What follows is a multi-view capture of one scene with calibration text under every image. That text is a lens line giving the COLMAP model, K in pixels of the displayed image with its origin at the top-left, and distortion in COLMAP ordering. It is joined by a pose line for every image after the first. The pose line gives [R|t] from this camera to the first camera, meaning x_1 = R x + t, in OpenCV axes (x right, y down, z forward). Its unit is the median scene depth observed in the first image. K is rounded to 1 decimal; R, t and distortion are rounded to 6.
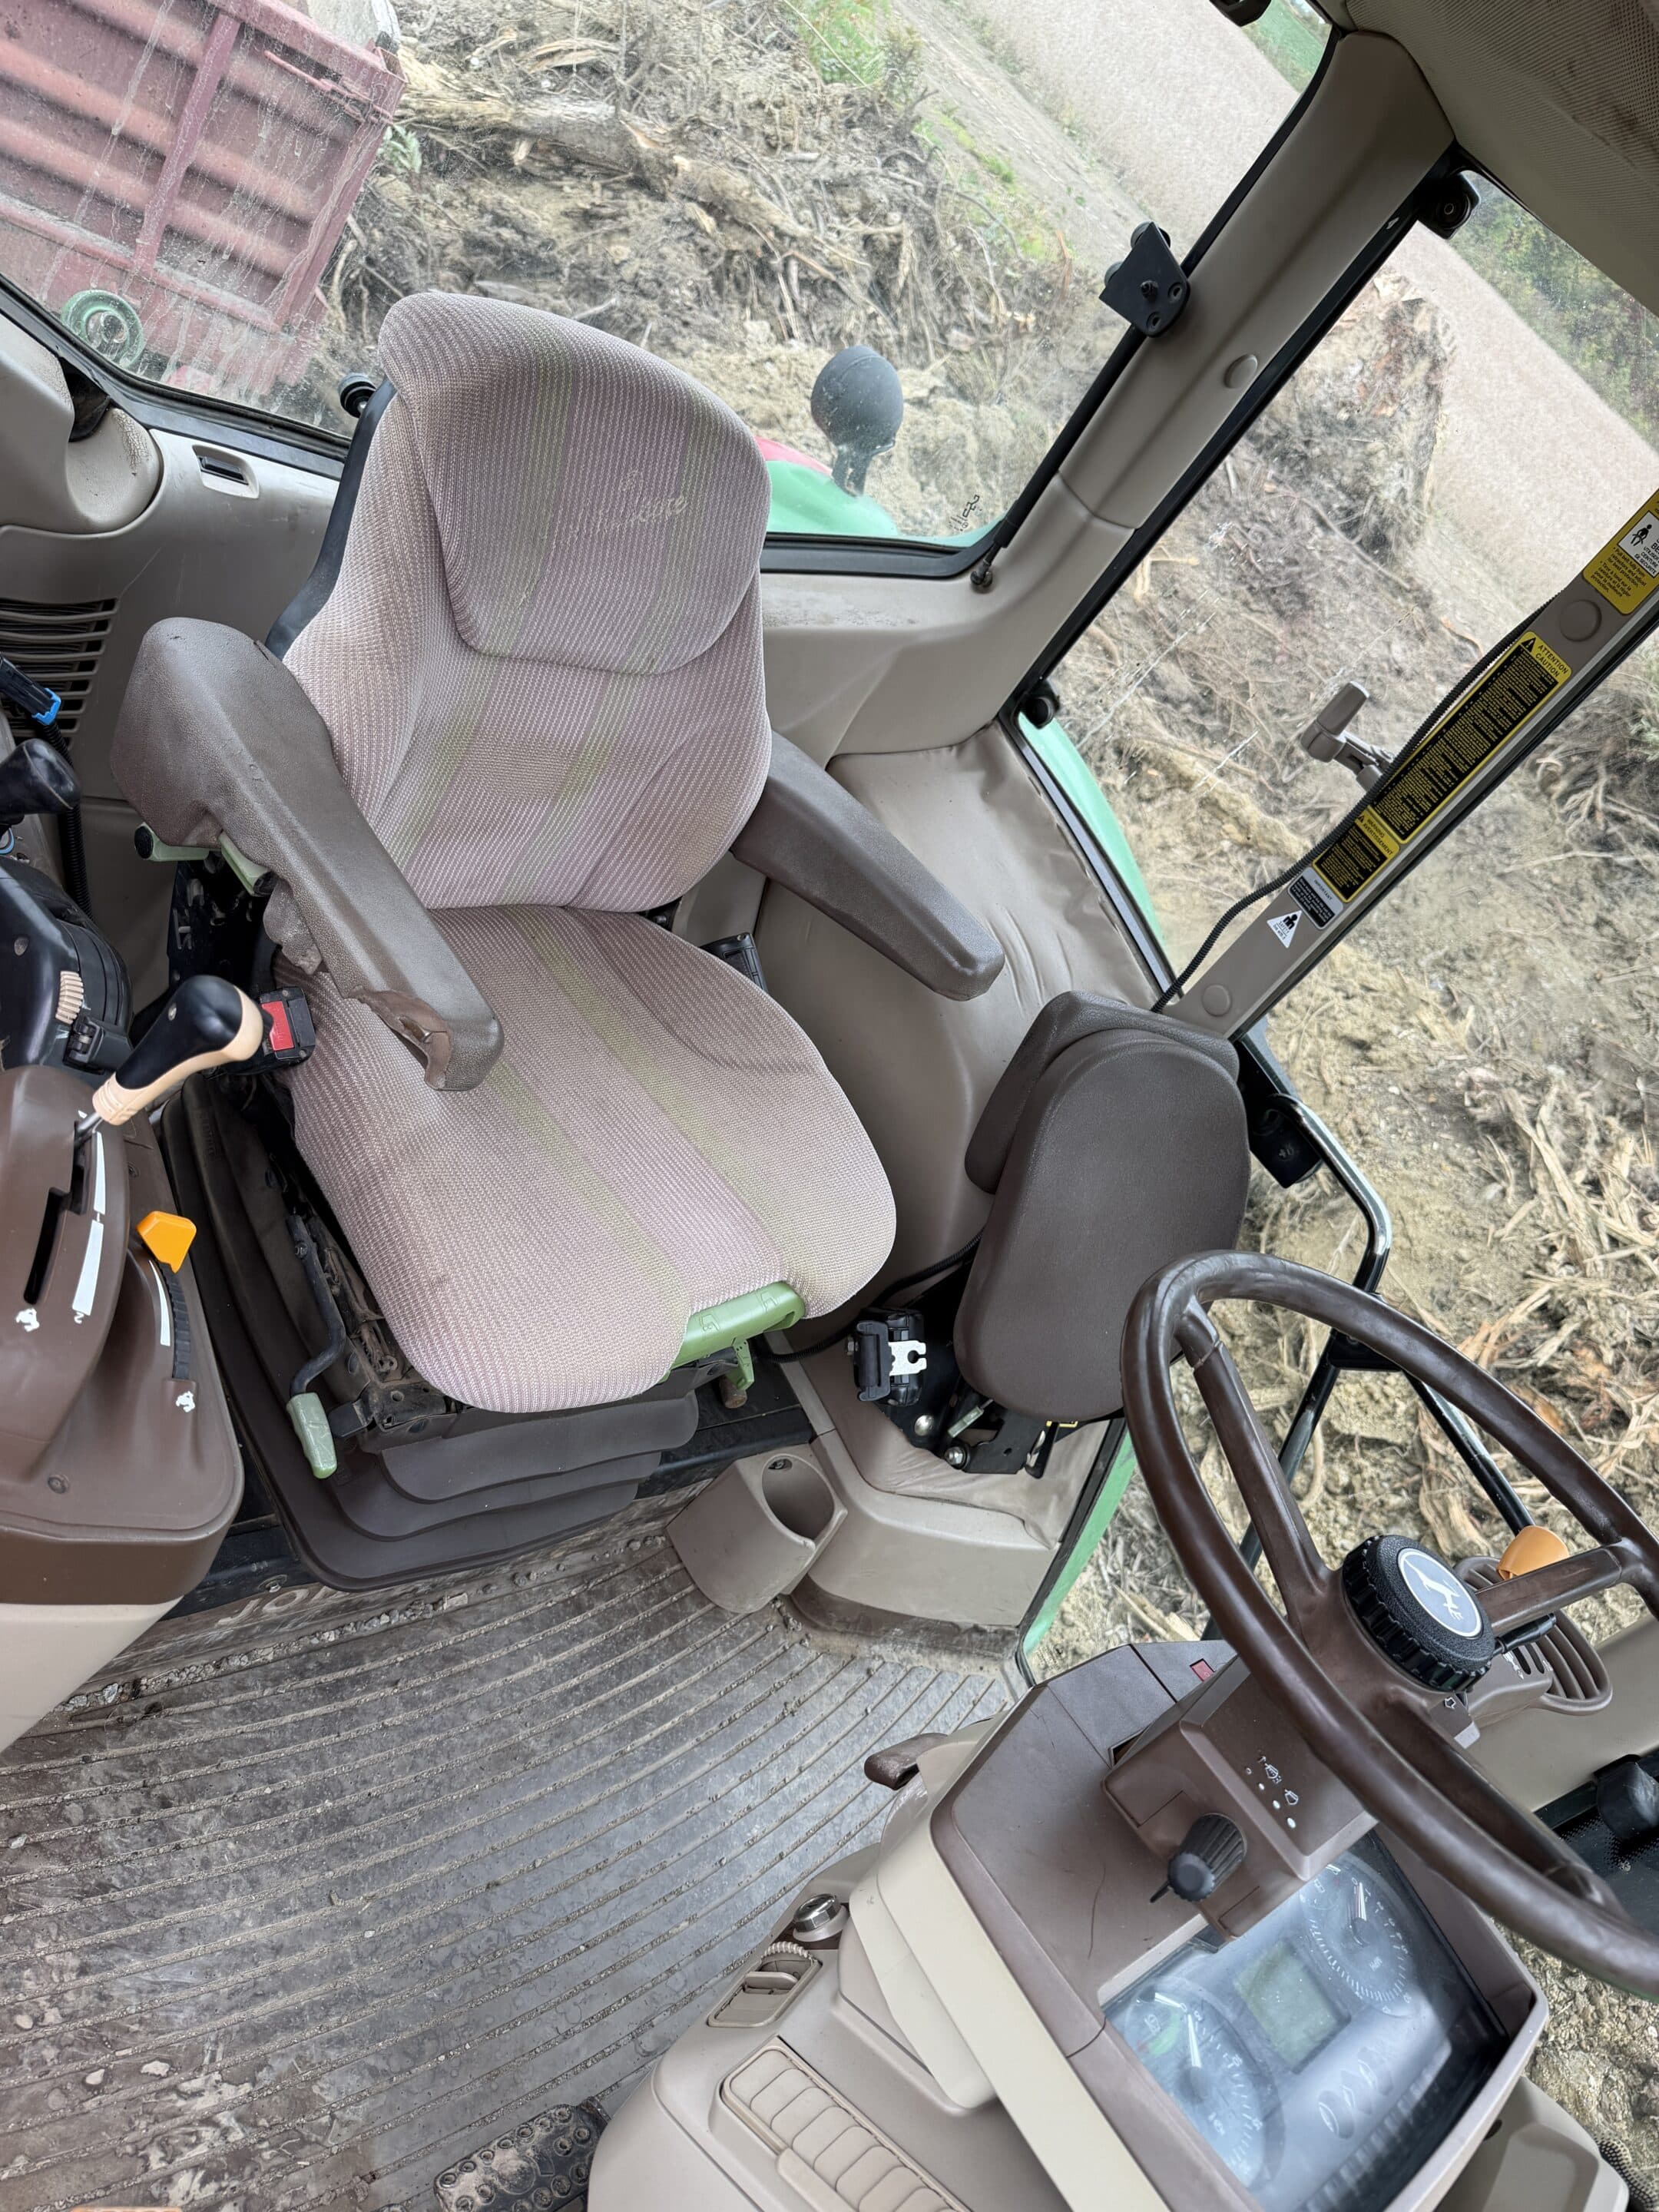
lens RADIAL K [[1574.2, 0, 820.3], [0, 1574.2, 1097.4], [0, 0, 1]] dist [0.002390, -0.008835]
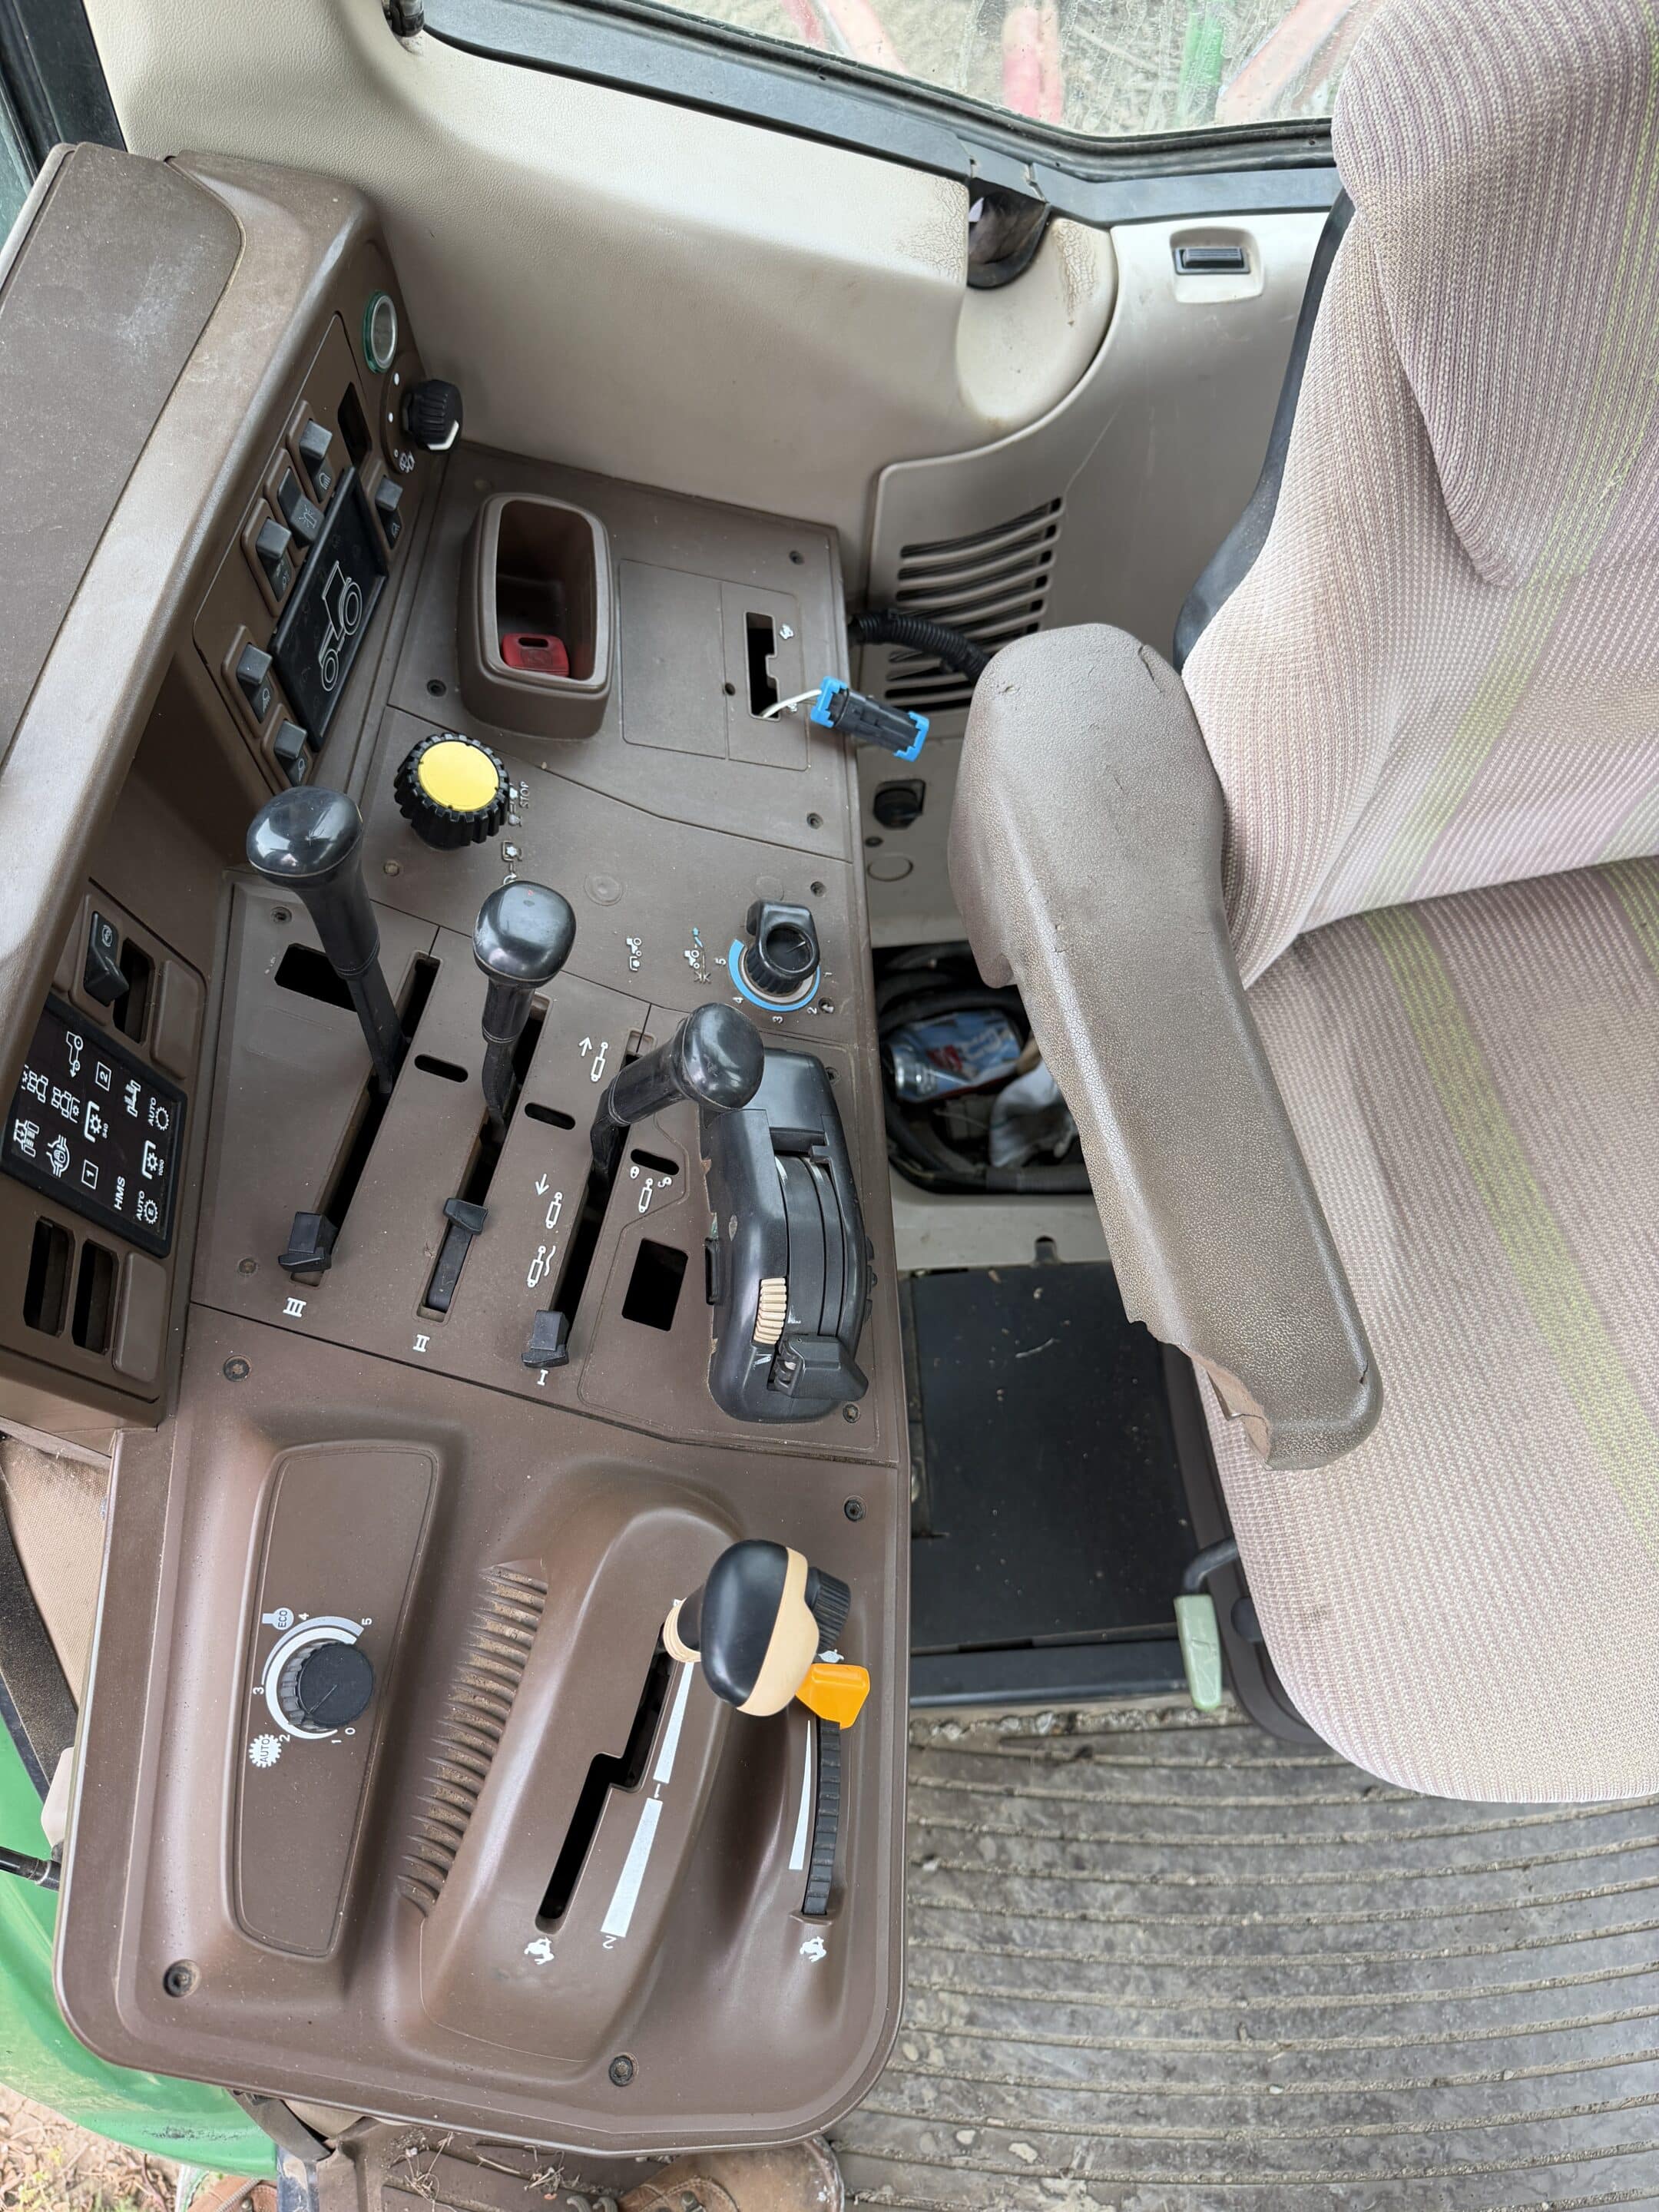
lens RADIAL K [[1574.2, 0, 820.3], [0, 1574.2, 1097.4], [0, 0, 1]] dist [0.002390, -0.008835]
pose [[0.713469, 0.179678, -0.677257, 0.028137], [0.027287, 0.958704, 0.283093, -0.262157], [0.700155, -0.220458, 0.679103, 0.354968]]
